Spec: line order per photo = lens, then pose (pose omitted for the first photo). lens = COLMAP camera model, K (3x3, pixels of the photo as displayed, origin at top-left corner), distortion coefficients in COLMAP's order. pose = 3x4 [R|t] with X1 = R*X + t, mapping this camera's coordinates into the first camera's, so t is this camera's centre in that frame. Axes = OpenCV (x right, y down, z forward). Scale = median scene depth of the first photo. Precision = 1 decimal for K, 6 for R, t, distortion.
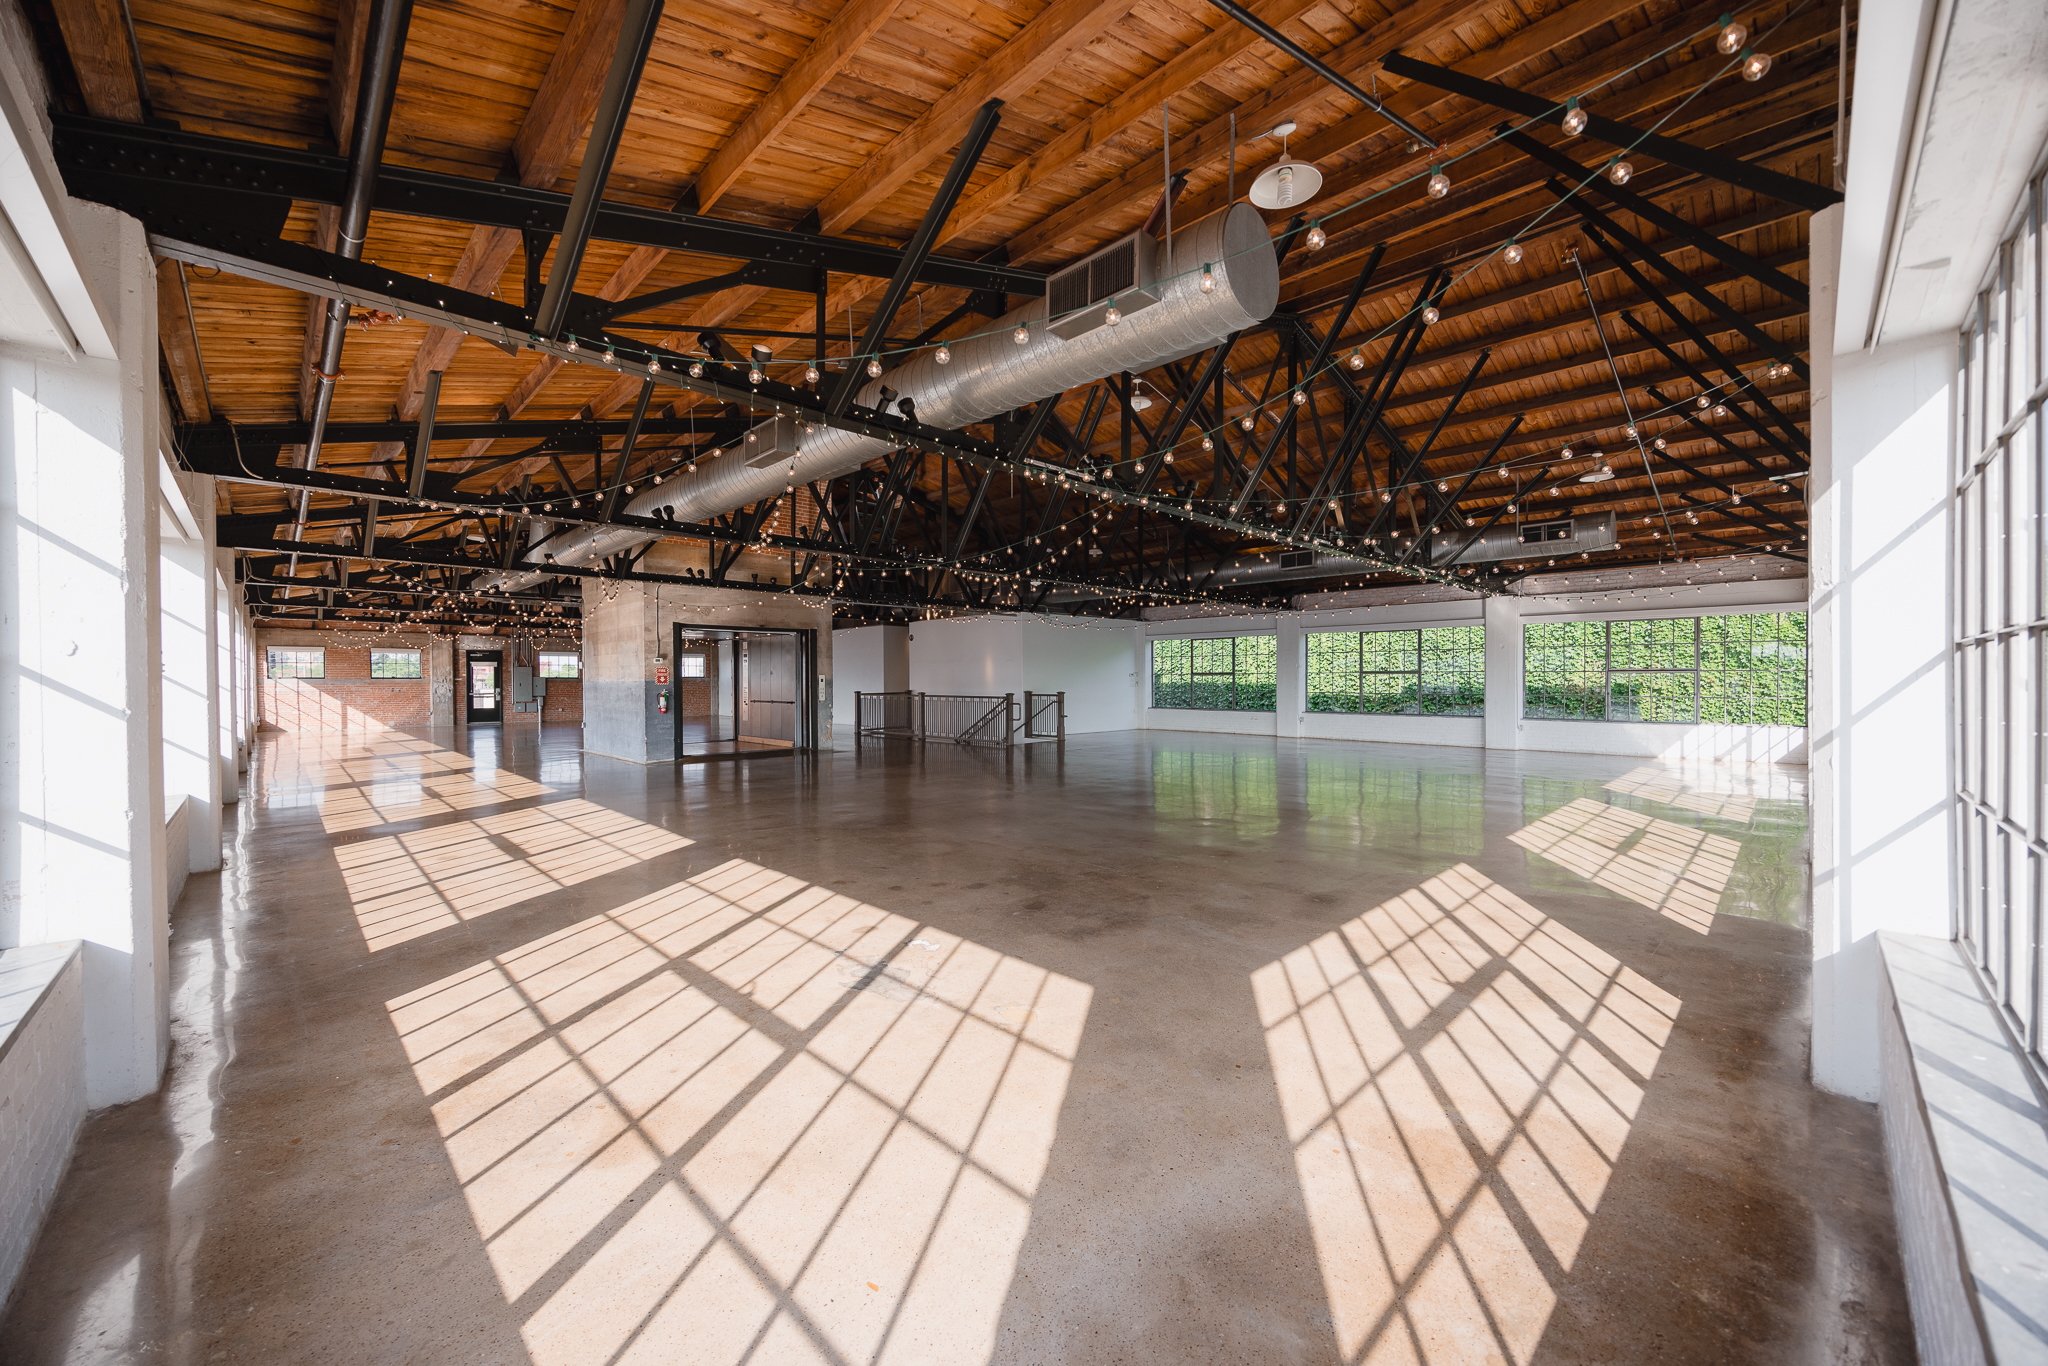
lens RADIAL K [[786.4, 0, 1021.3], [0, 786.4, 684.9], [0, 0, 1]] dist [0.000088, -0.000025]
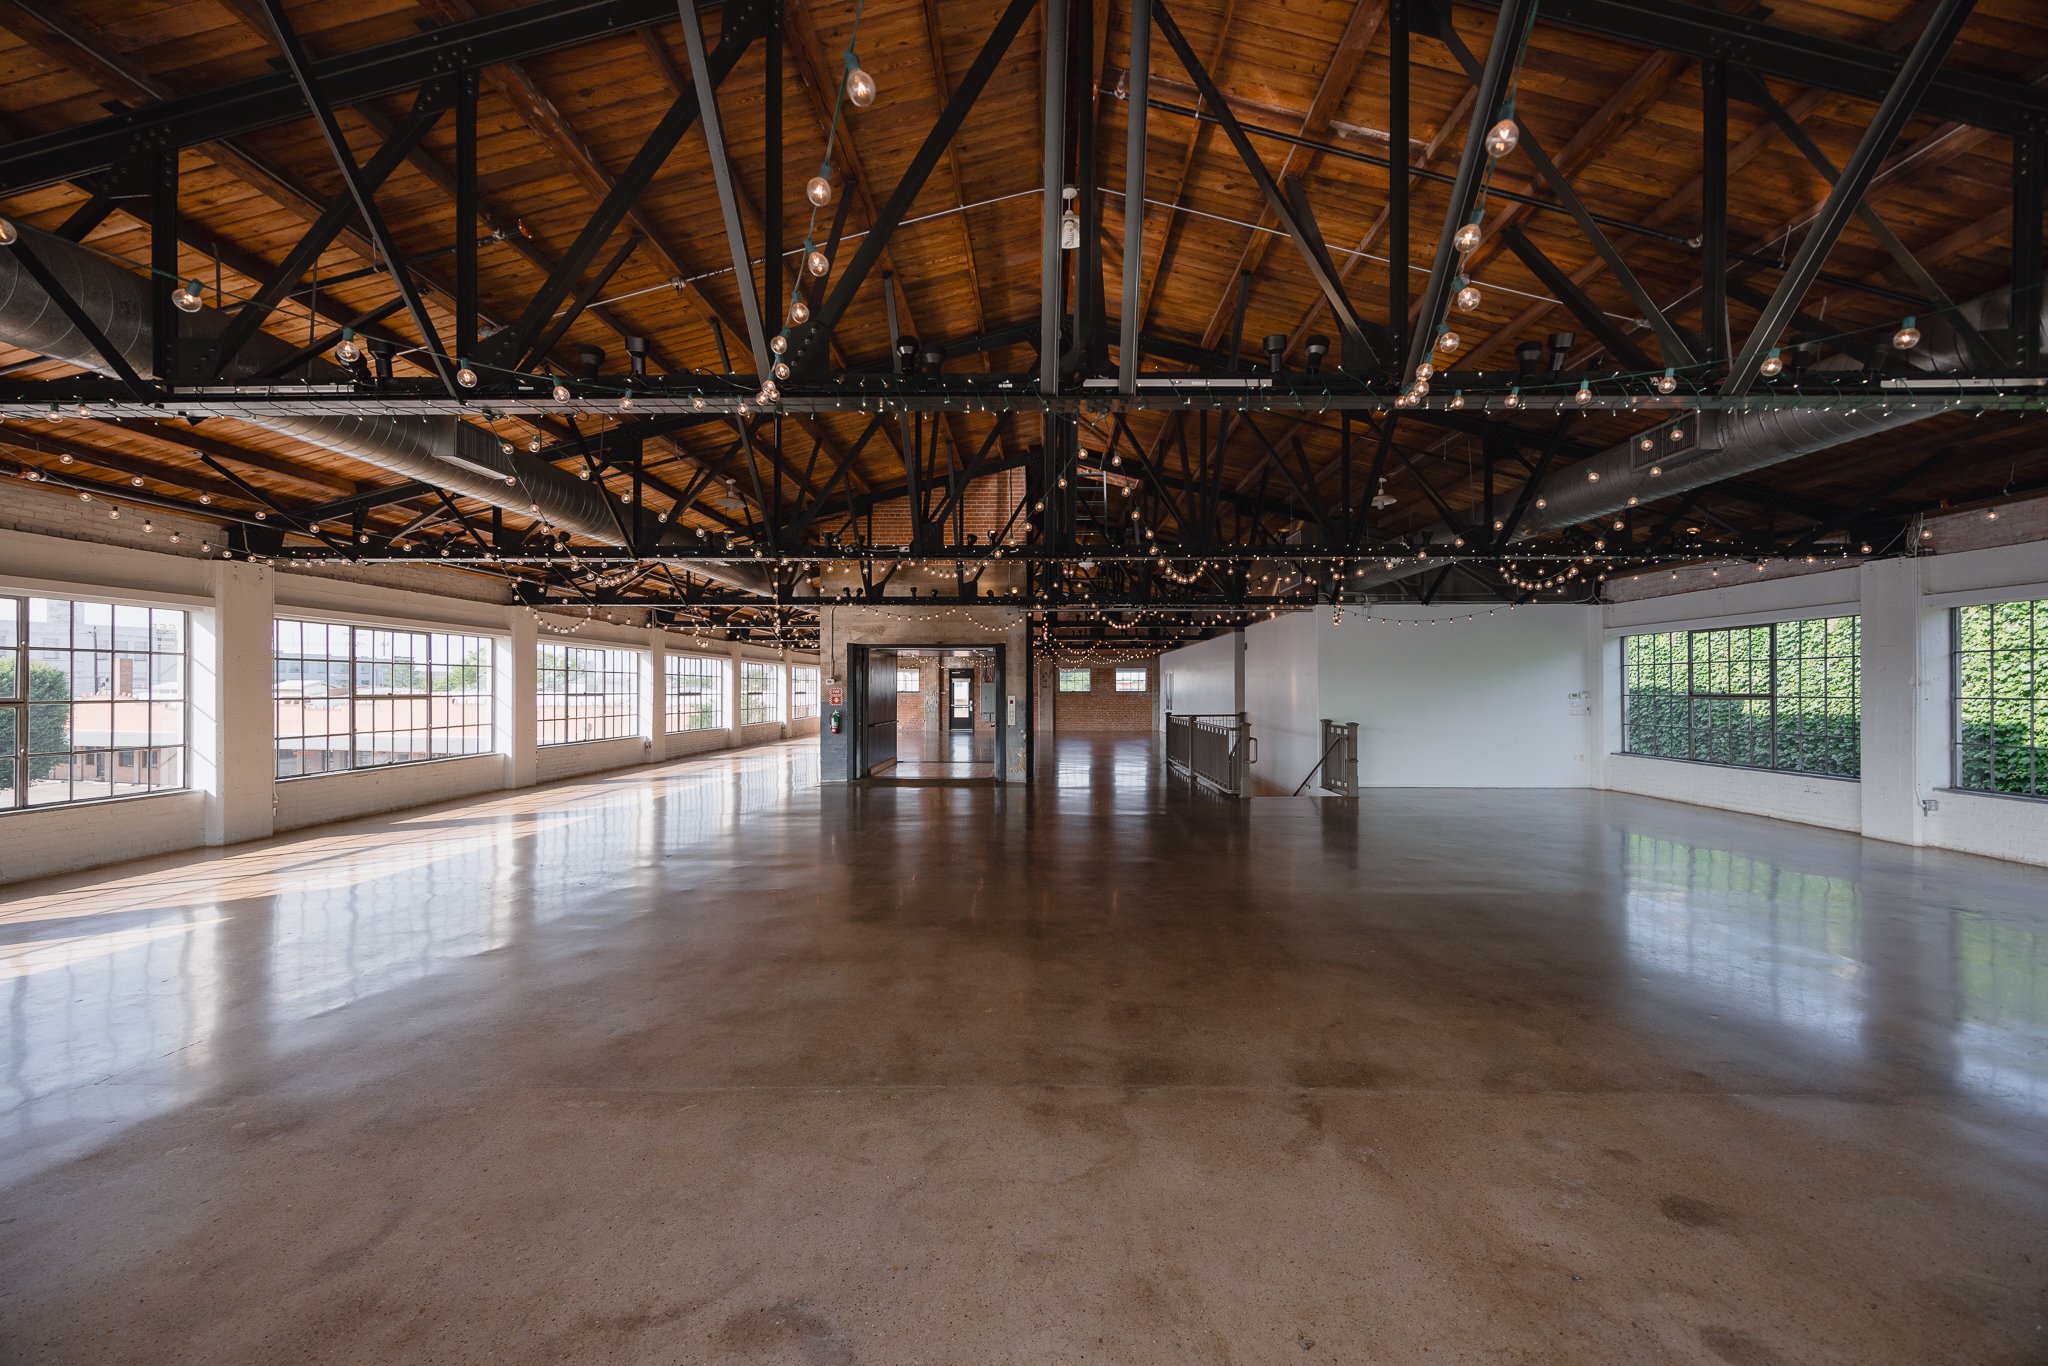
lens RADIAL K [[774.9, 0, 1024.0], [0, 774.9, 683.0], [0, 0, 1]] dist [-0.001304, -0.000175]
pose [[0.704715, -0.001464, -0.709489, 0.439062], [-0.008351, 0.999911, -0.010359, -0.022273], [0.709441, 0.013225, 0.704641, 0.498157]]
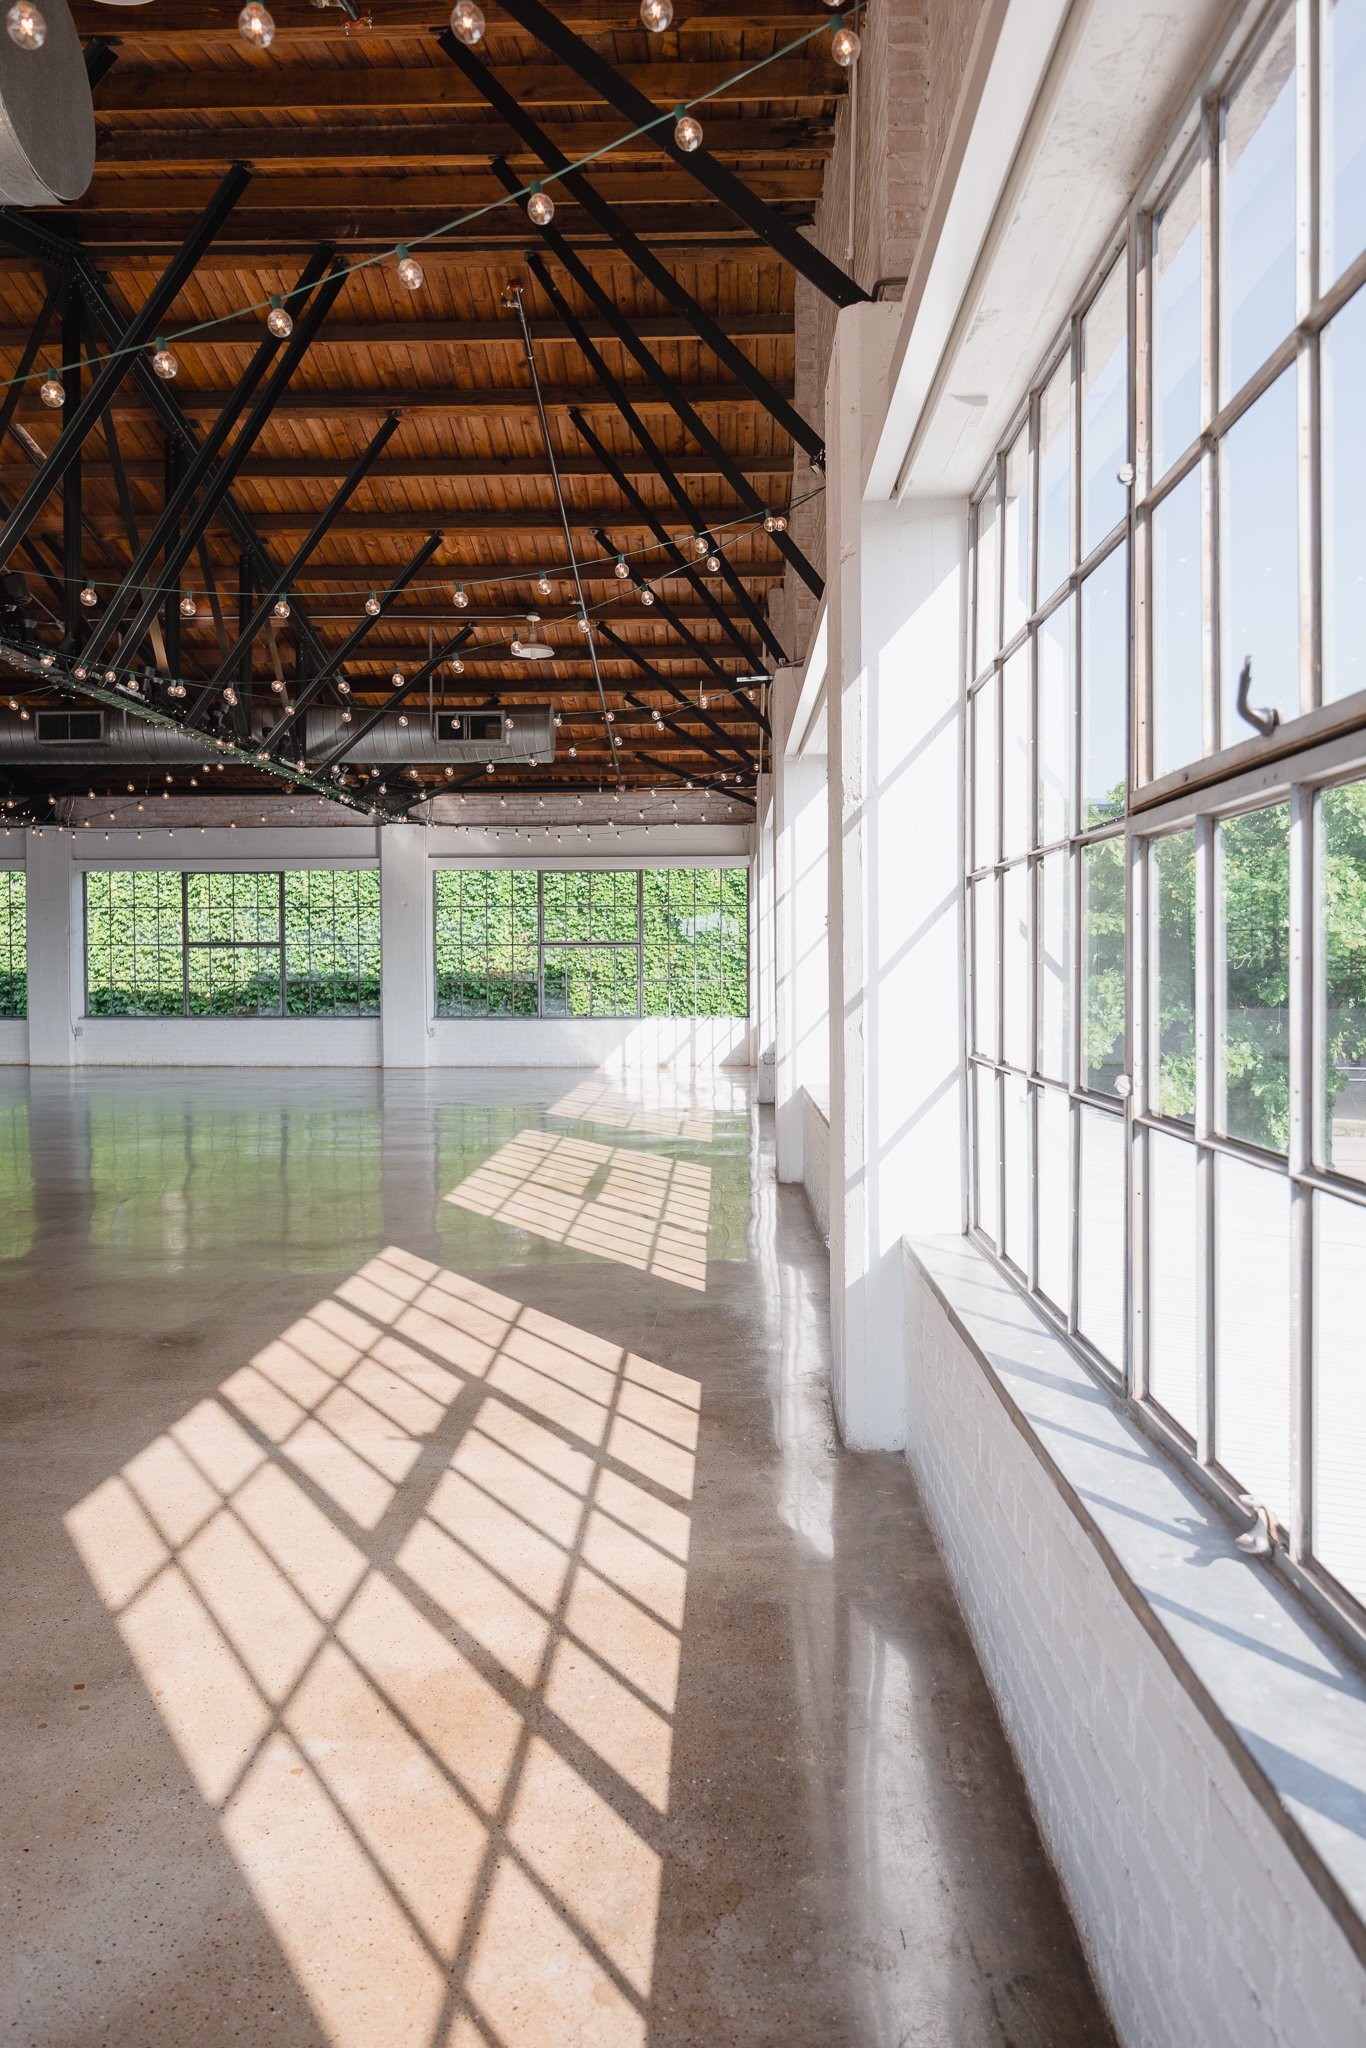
lens RADIAL K [[1416.3, 0, 693.3], [0, 1416.3, 1003.6], [0, 0, 1]] dist [0.001912, -0.000758]
pose [[0.714638, -0.021526, 0.699163, -0.023482], [0.011725, 0.999755, 0.018797, 0.015968], [-0.699396, -0.005235, 0.714715, 0.042160]]
